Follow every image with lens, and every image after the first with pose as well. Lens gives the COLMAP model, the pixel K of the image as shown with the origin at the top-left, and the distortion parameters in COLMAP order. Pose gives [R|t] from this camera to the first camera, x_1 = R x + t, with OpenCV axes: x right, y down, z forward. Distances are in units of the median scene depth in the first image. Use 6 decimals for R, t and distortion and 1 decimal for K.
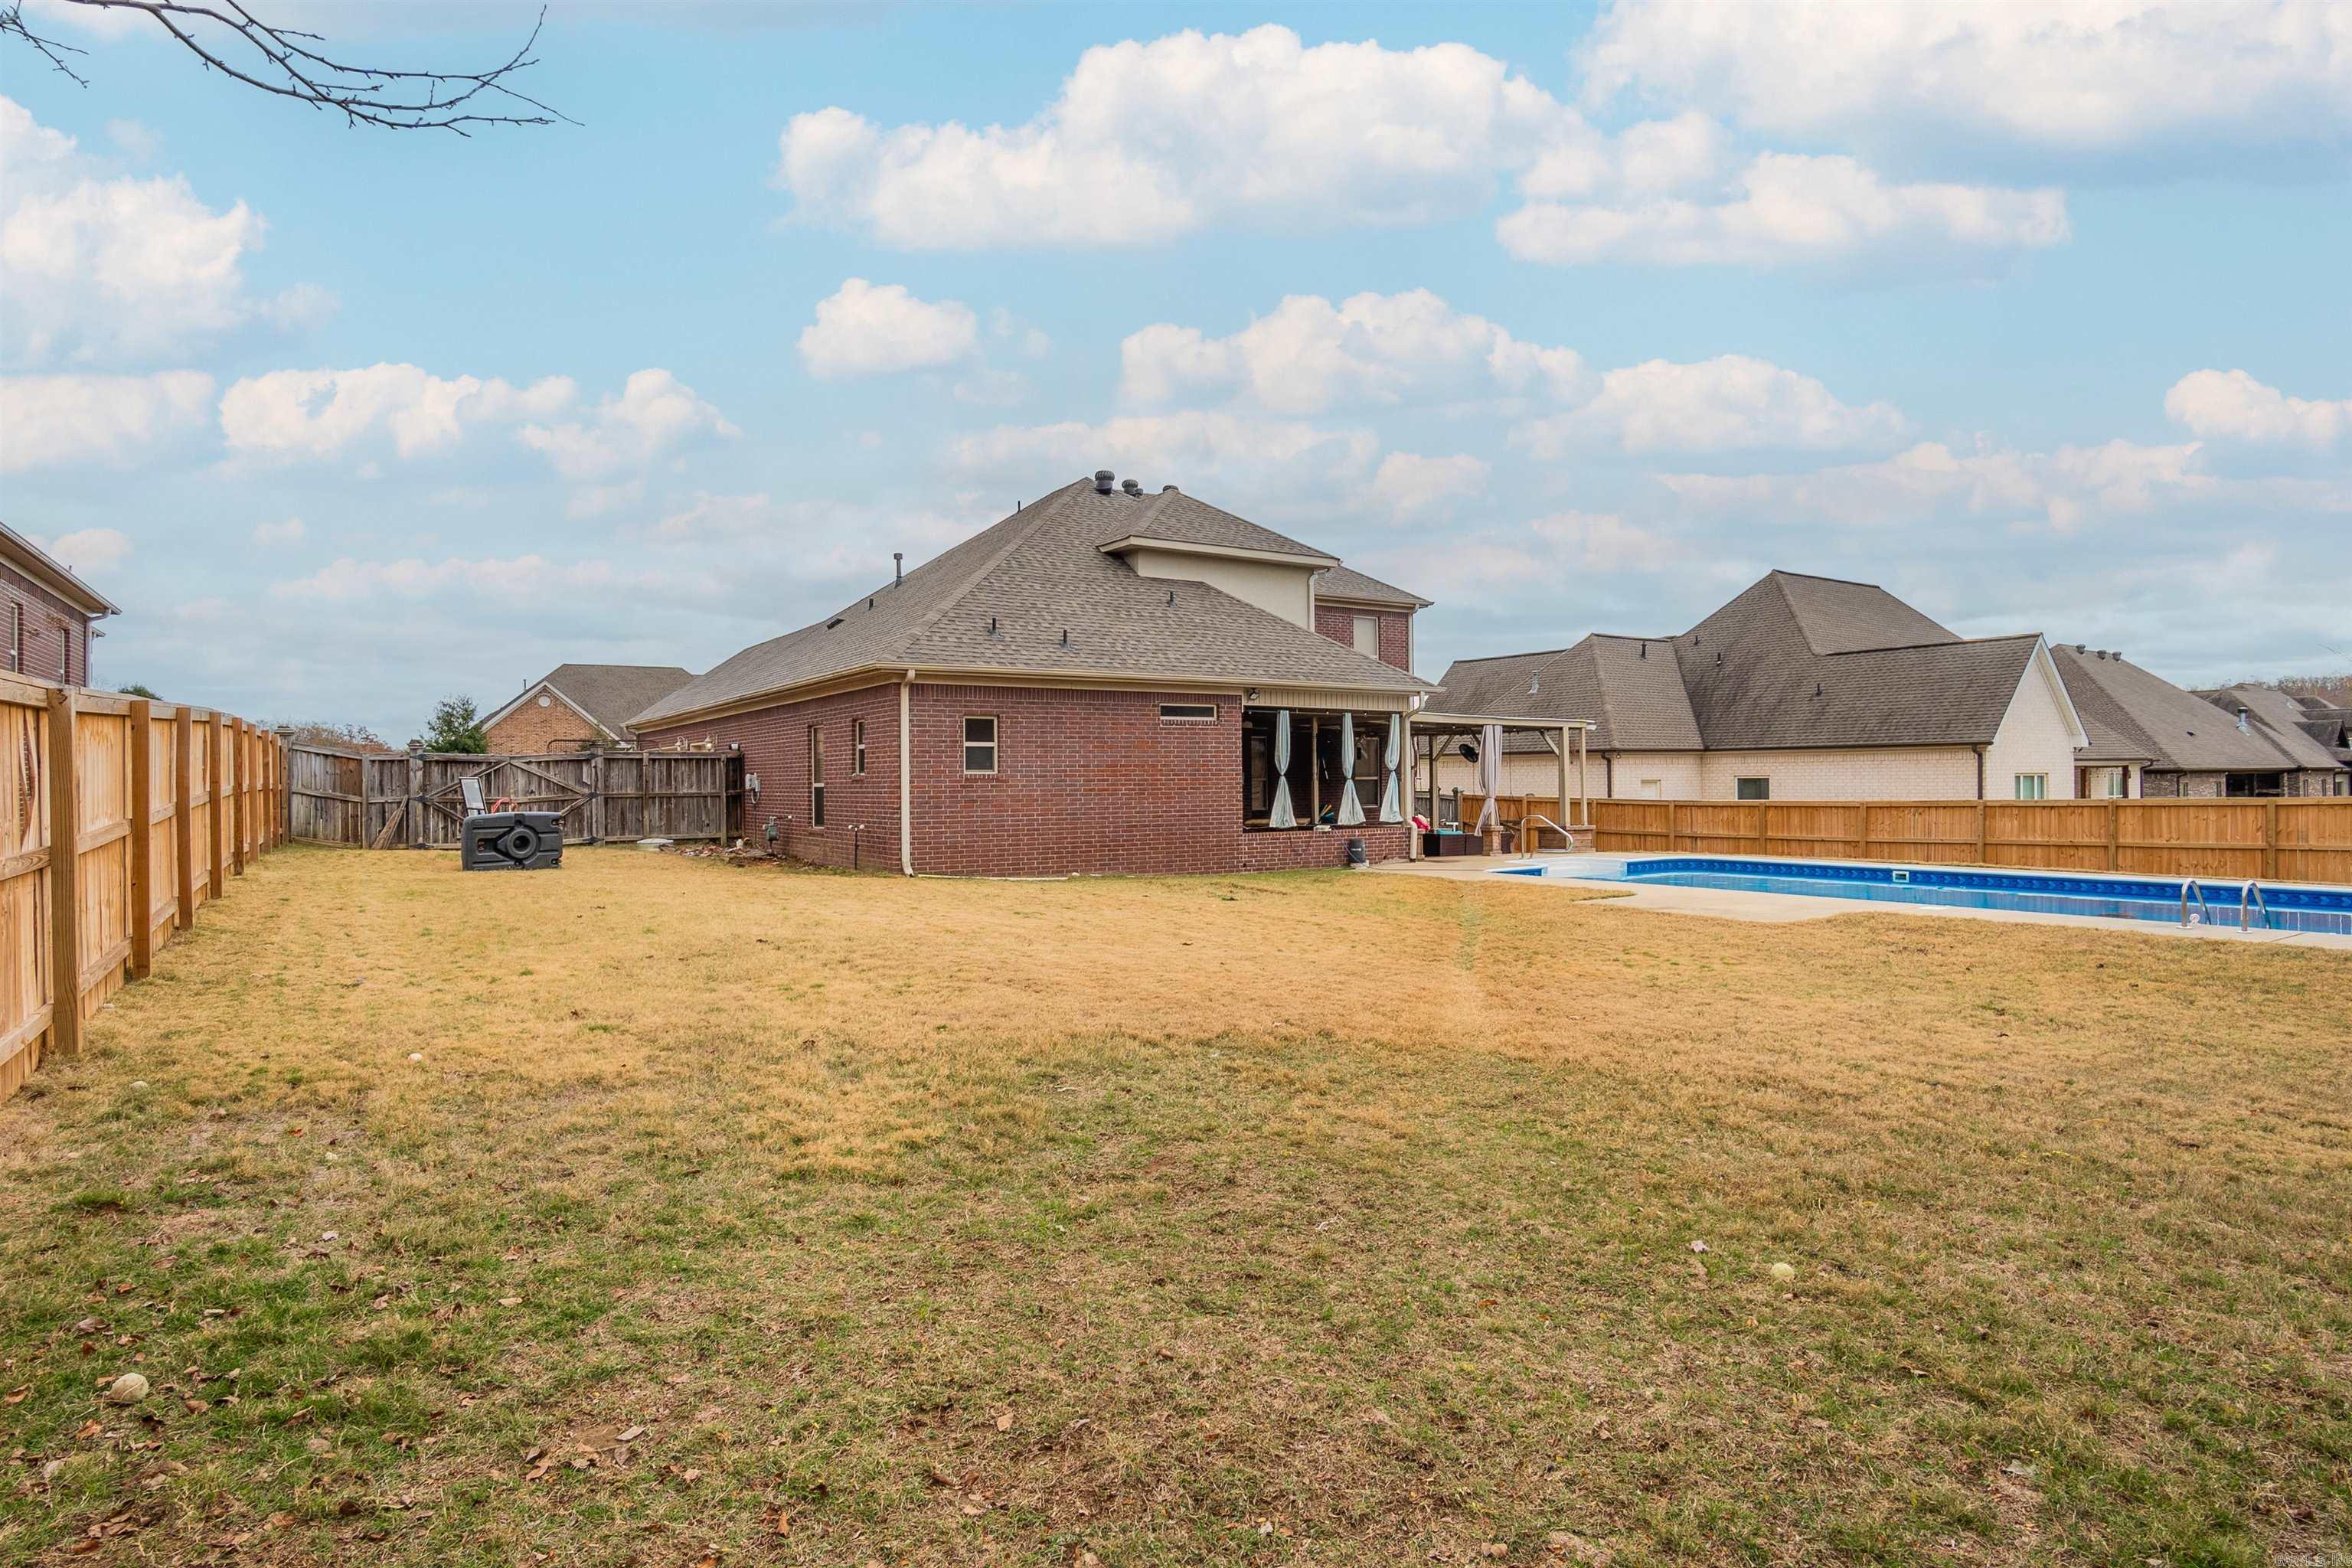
lens RADIAL K [[1254.5, 0, 1200.0], [0, 1254.5, 784.1], [0, 0, 1]] dist [-0.032582, 0.001141]
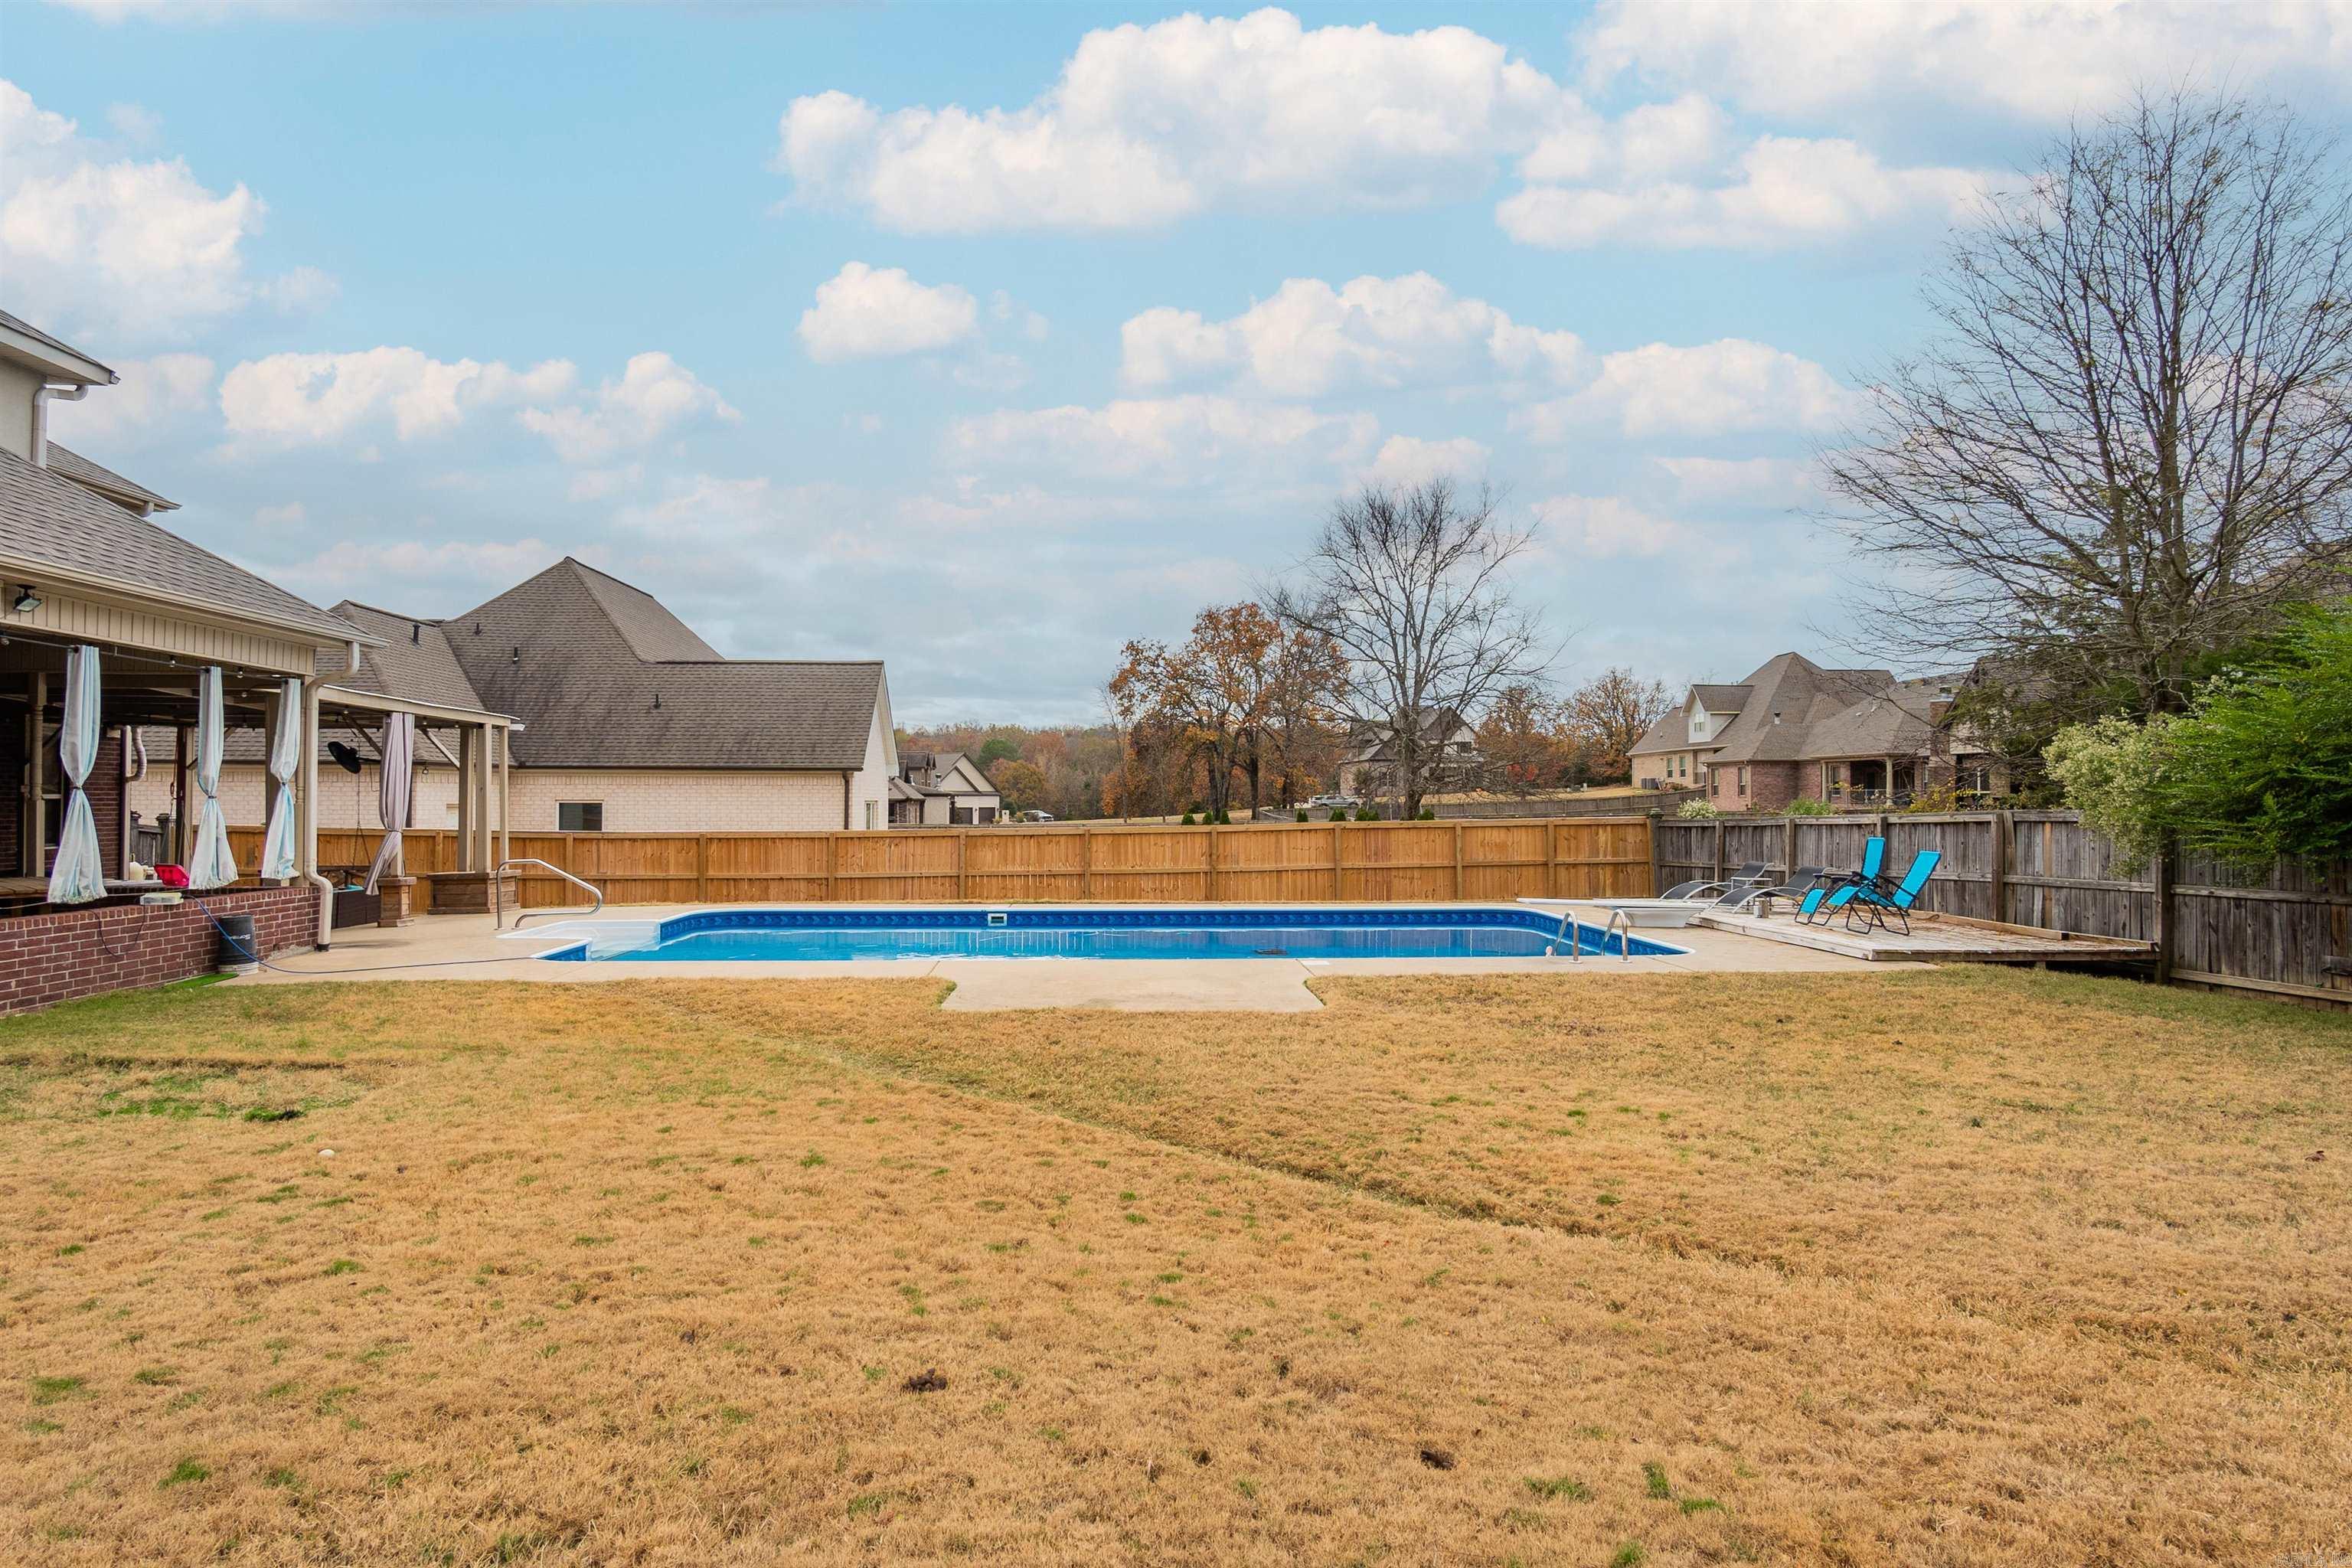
lens RADIAL K [[1254.5, 0, 1200.0], [0, 1254.5, 784.1], [0, 0, 1]] dist [-0.032582, 0.001141]
pose [[0.488420, 0.023513, 0.872292, -0.117585], [-0.004802, 0.999694, -0.024258, 0.000681], [-0.872595, 0.007659, 0.488384, 0.408587]]
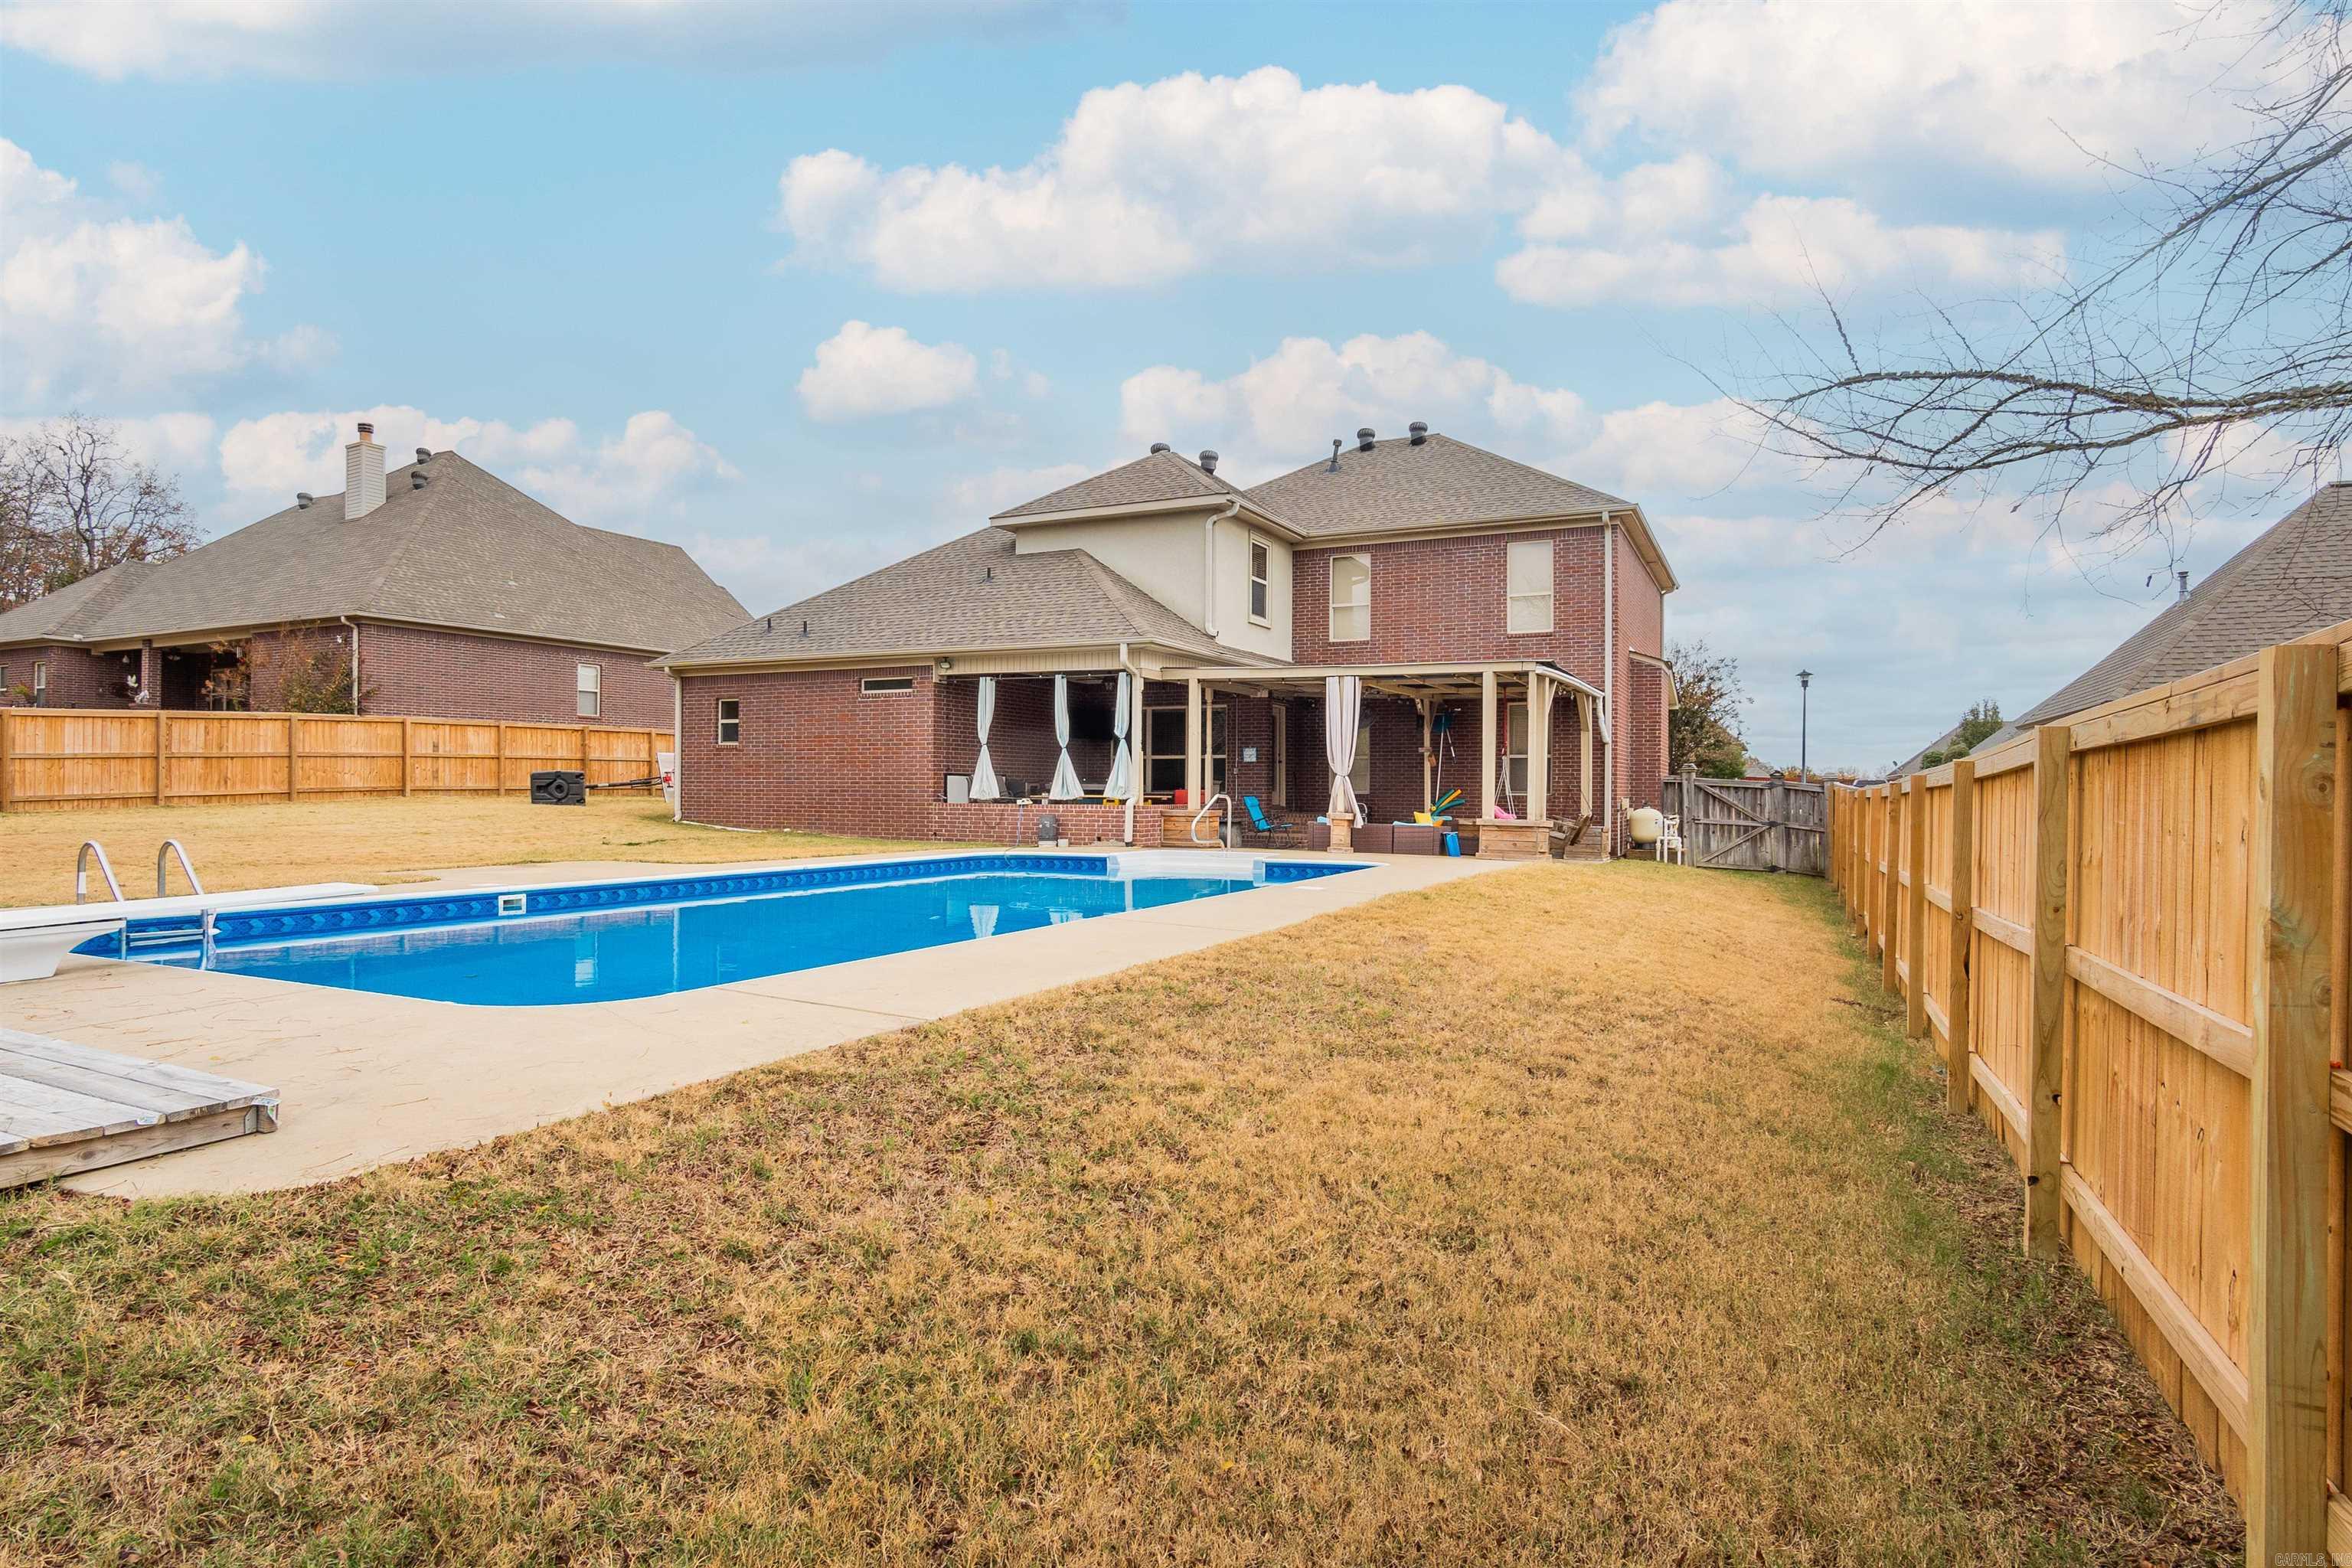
lens RADIAL K [[1280.6, 0, 1176.0], [0, 1280.6, 784.0], [0, 0, 1]] dist [-0.067102, 0.000116]
pose [[0.509737, 0.007364, -0.860299, 0.942036], [-0.014127, 0.999900, 0.000189, 0.020148], [0.860214, 0.012057, 0.509791, 0.599681]]
